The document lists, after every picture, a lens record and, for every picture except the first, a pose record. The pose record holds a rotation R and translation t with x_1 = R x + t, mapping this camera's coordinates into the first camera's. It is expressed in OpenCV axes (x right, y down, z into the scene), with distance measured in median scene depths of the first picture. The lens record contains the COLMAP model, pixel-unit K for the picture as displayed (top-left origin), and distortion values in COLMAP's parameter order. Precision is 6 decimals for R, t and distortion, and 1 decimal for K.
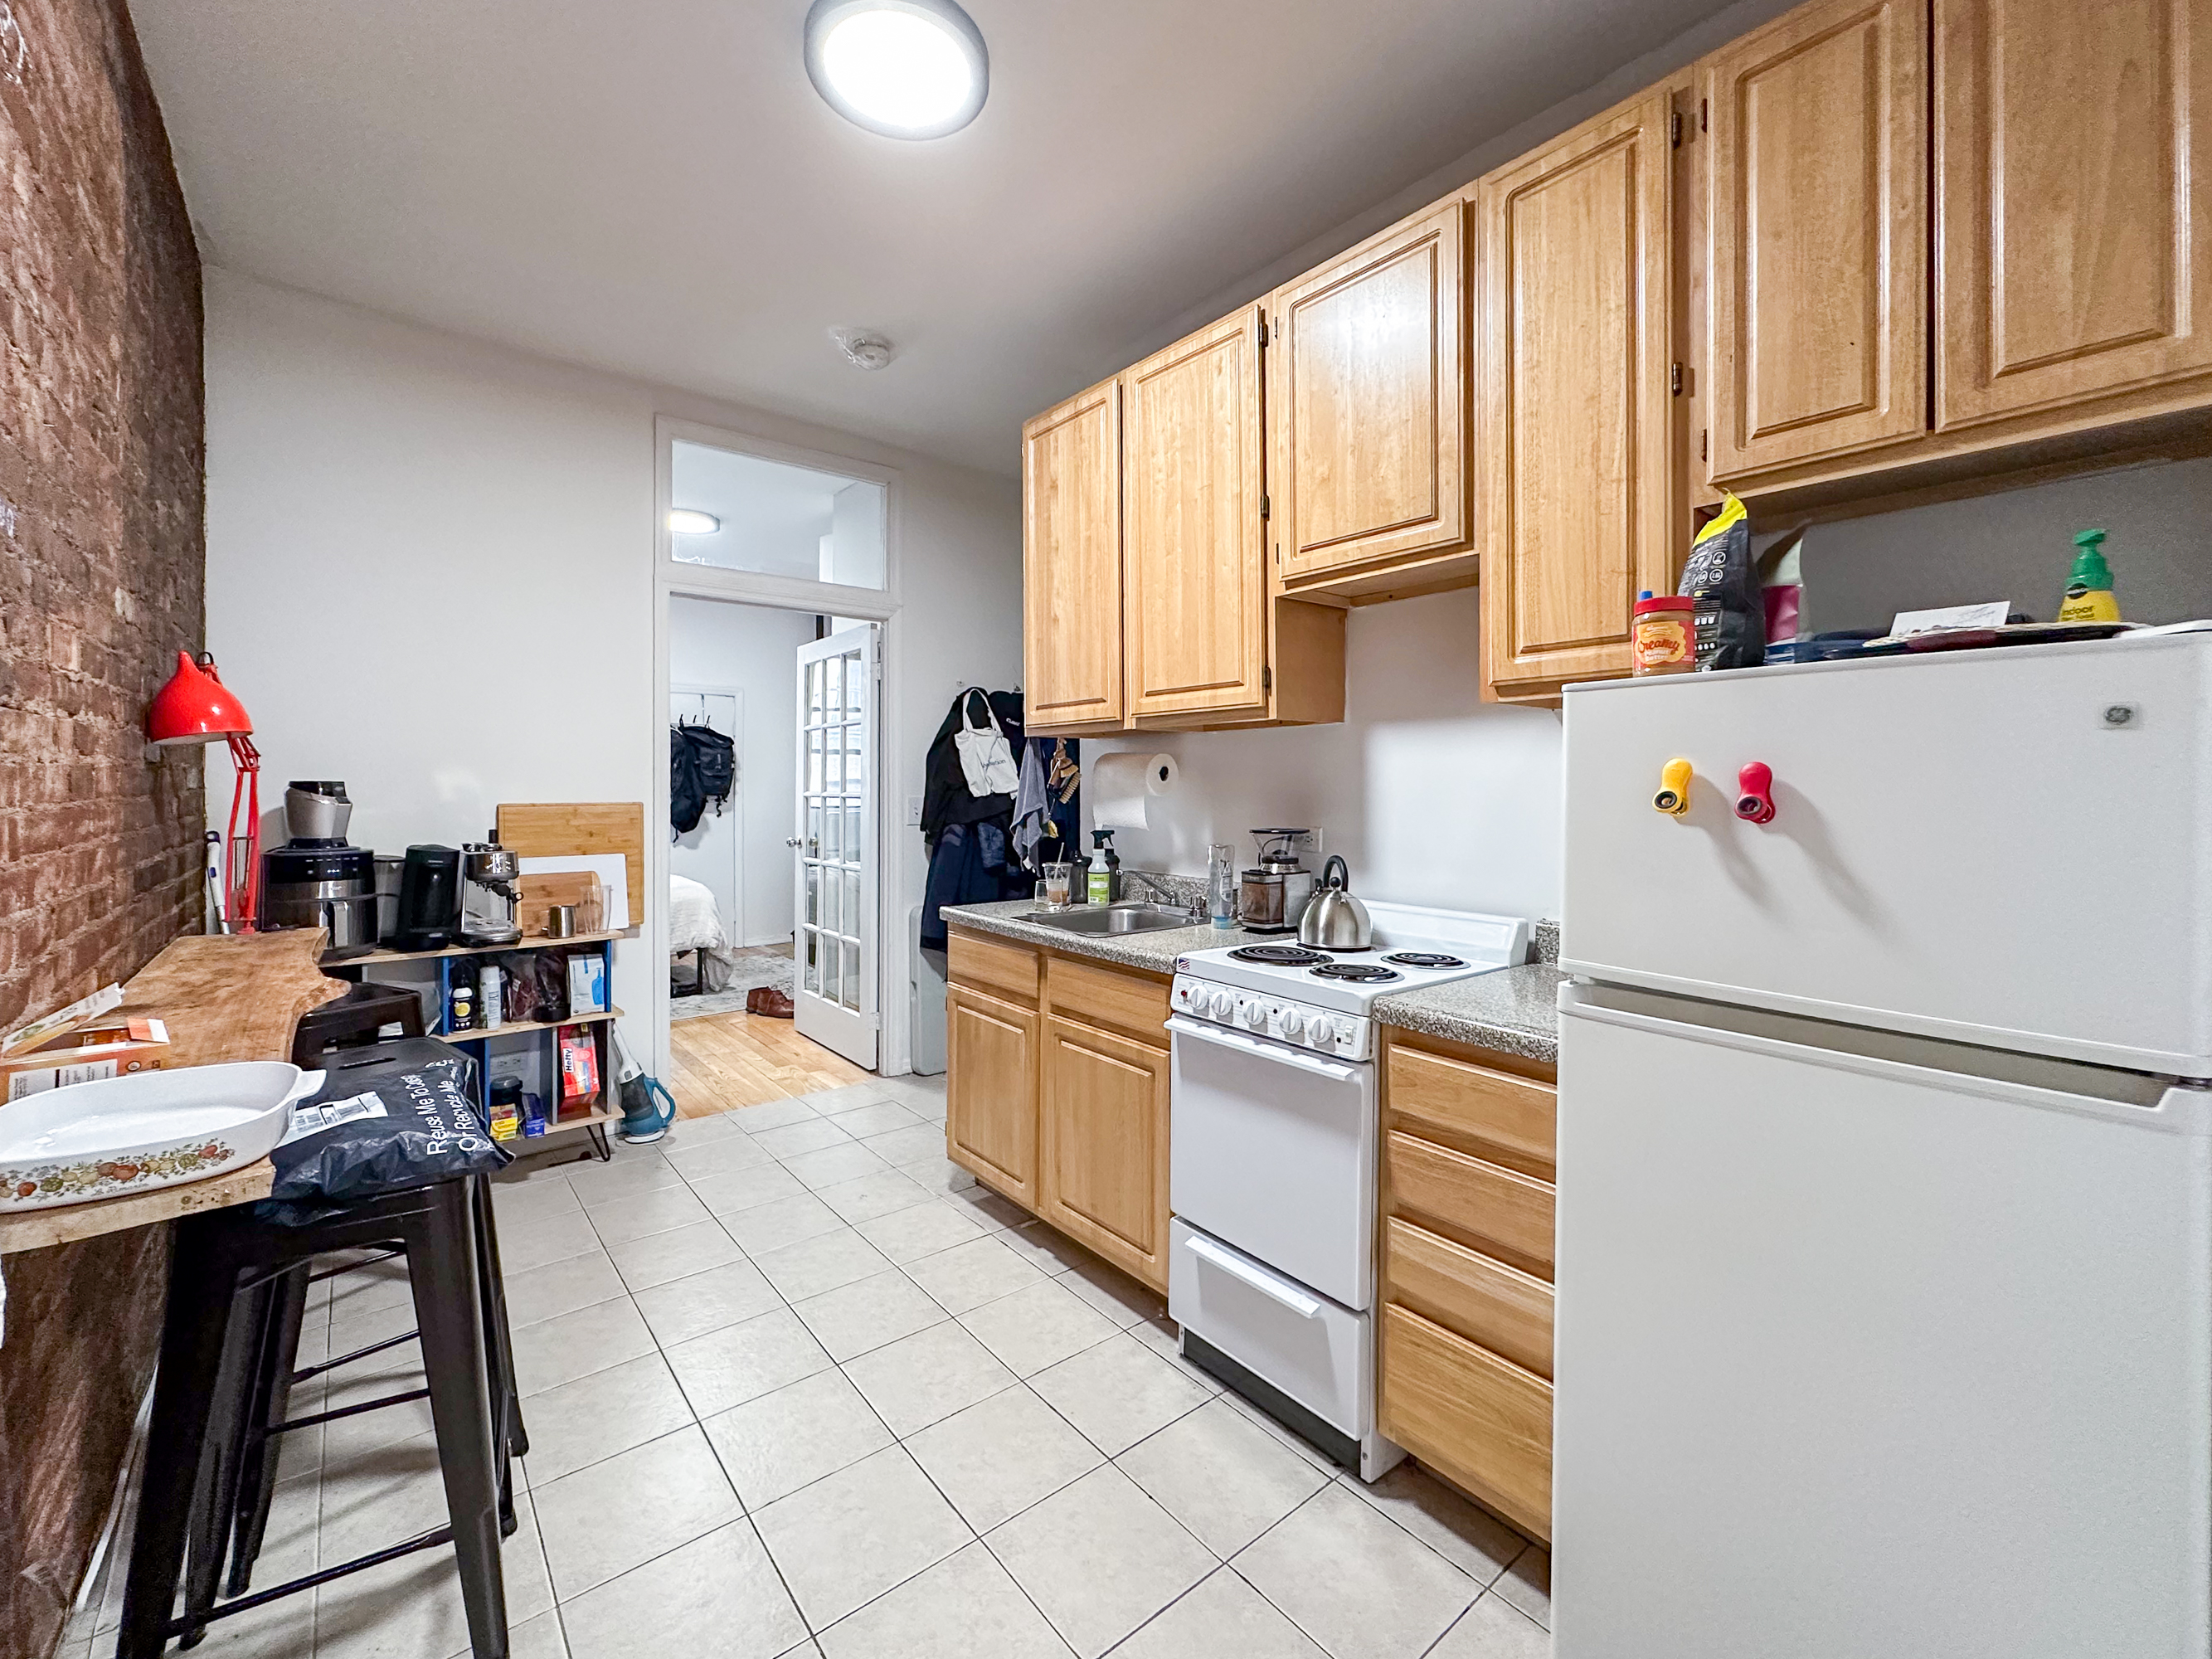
lens RADIAL K [[931.5, 0, 1097.6], [0, 931.5, 776.8], [0, 0, 1]] dist [0.001944, 0.000131]
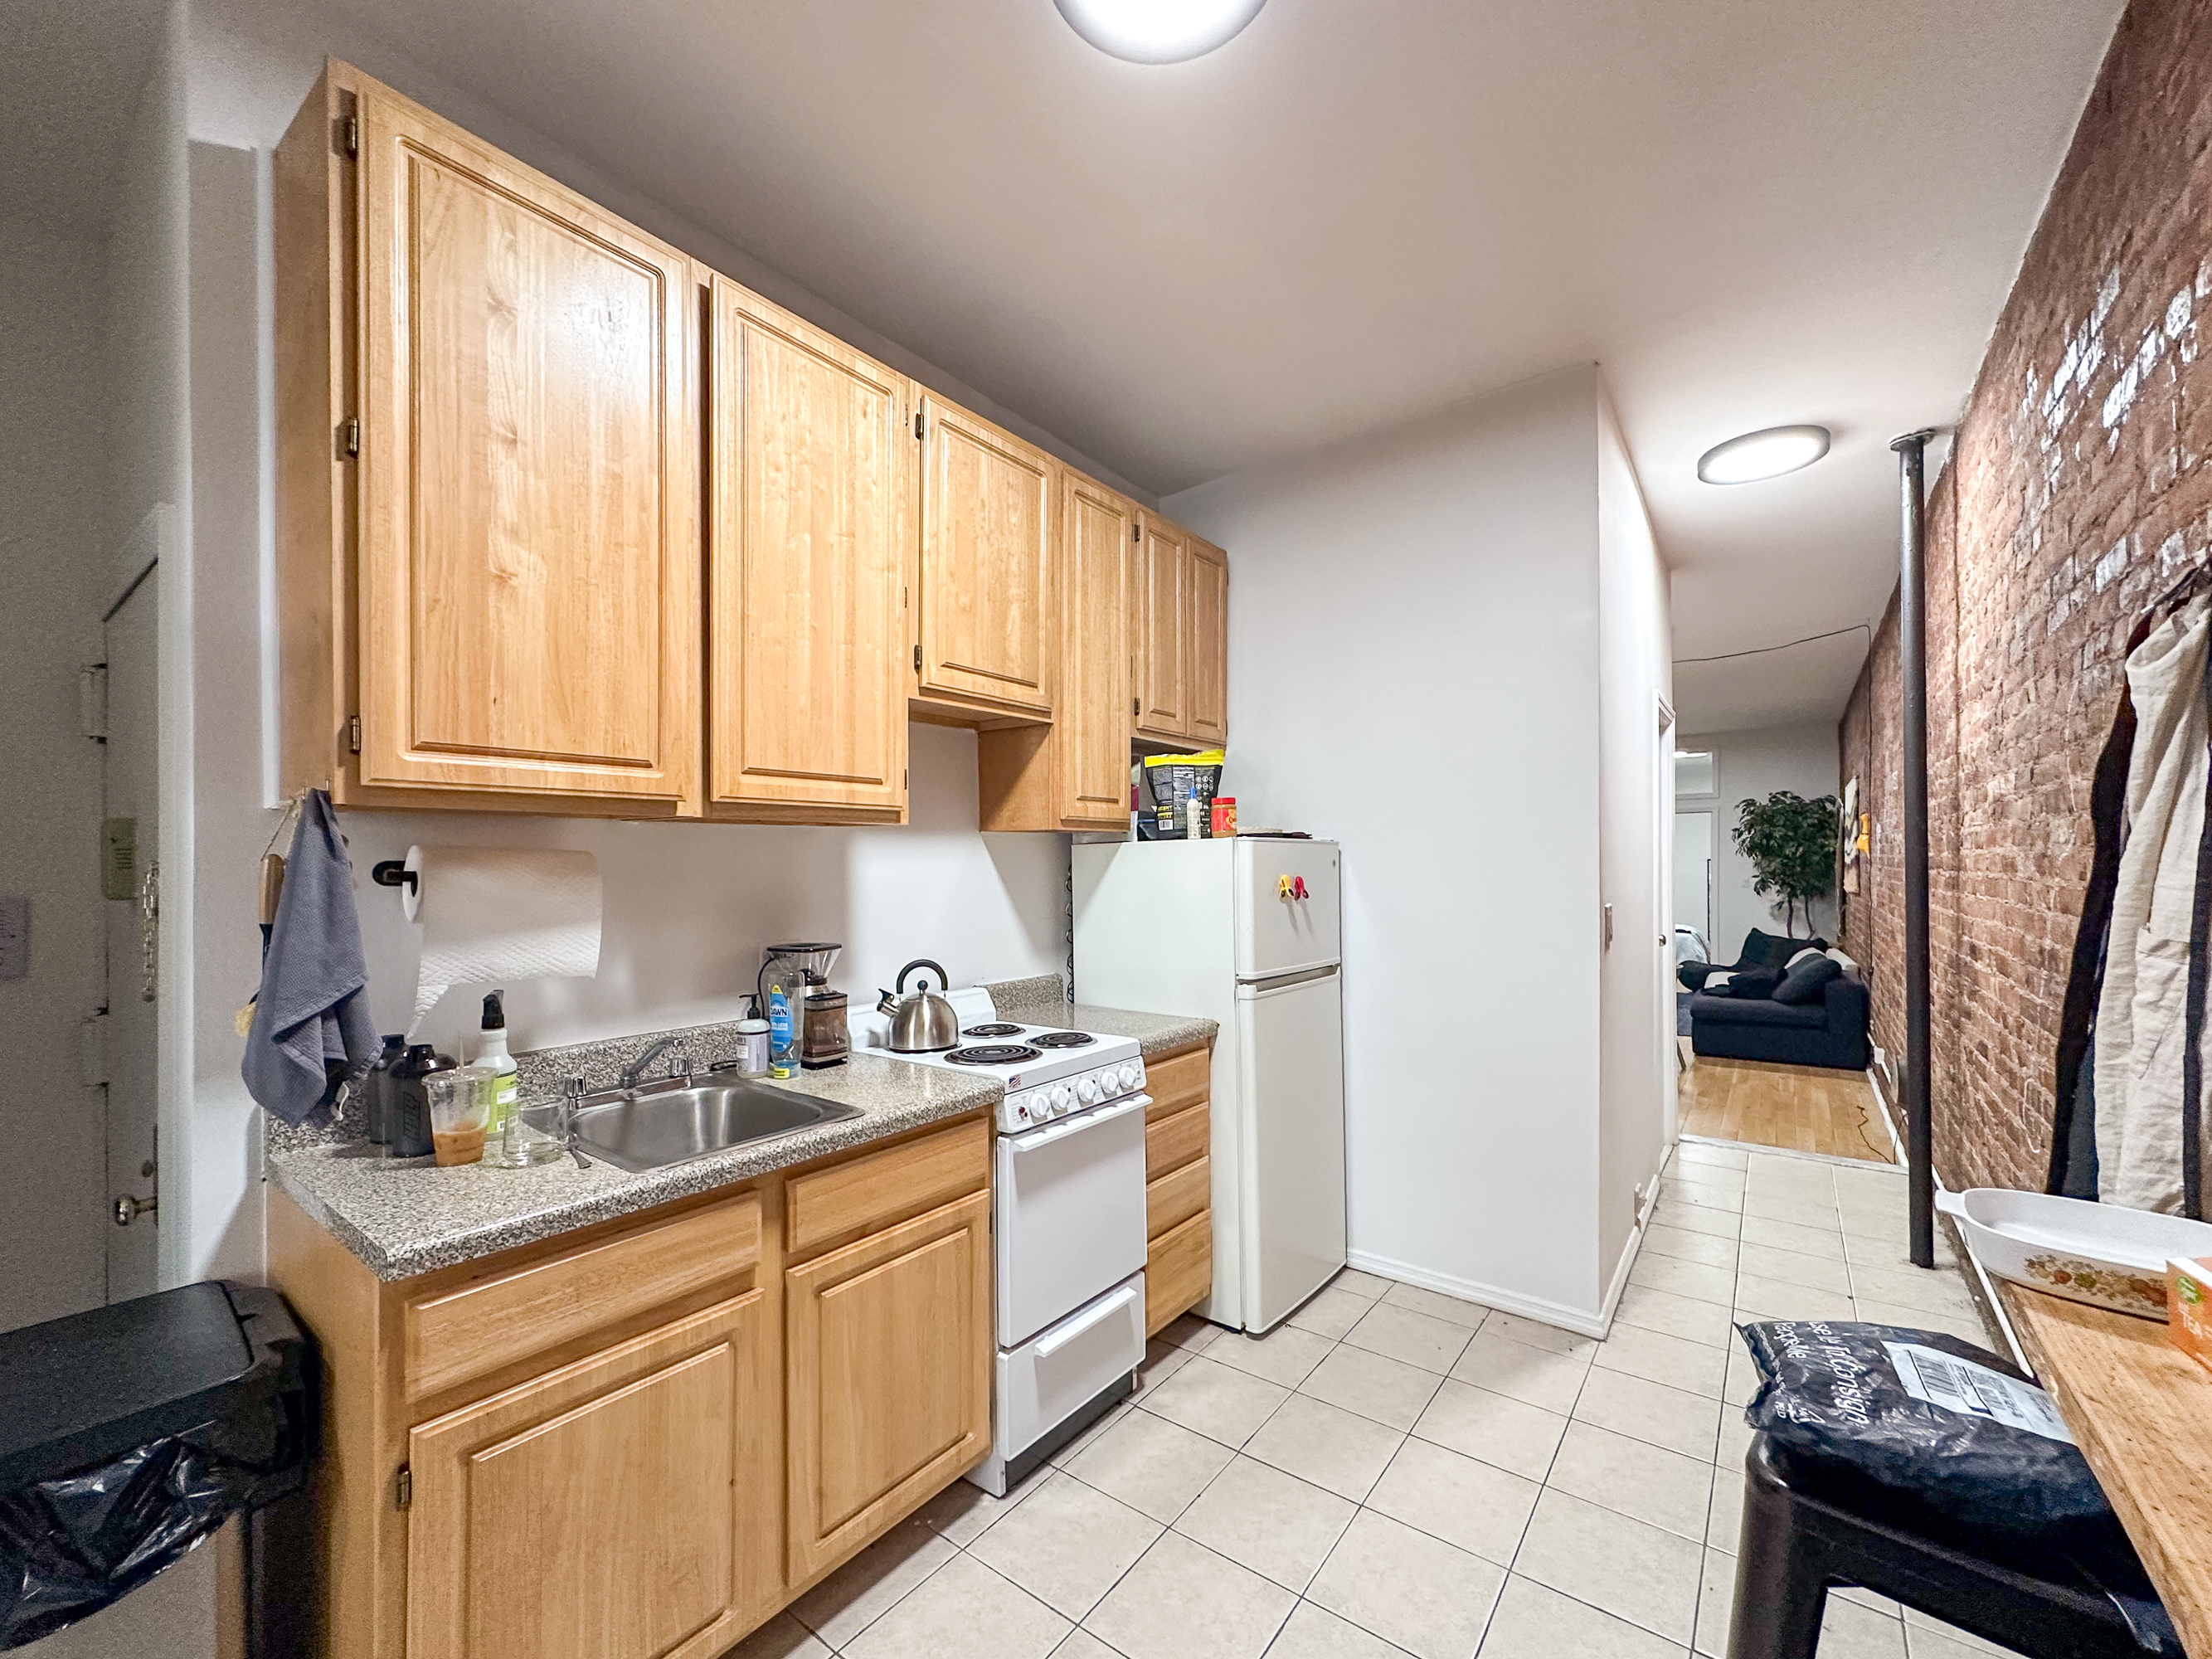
lens RADIAL K [[892.3, 0, 1132.8], [0, 892.3, 856.8], [0, 0, 1]] dist [-0.000869, -0.000066]
pose [[-0.260747, 0.006923, 0.965382, -0.791696], [-0.004754, 0.999953, -0.008455, -0.024473], [-0.965396, -0.006795, -0.260702, 1.066869]]
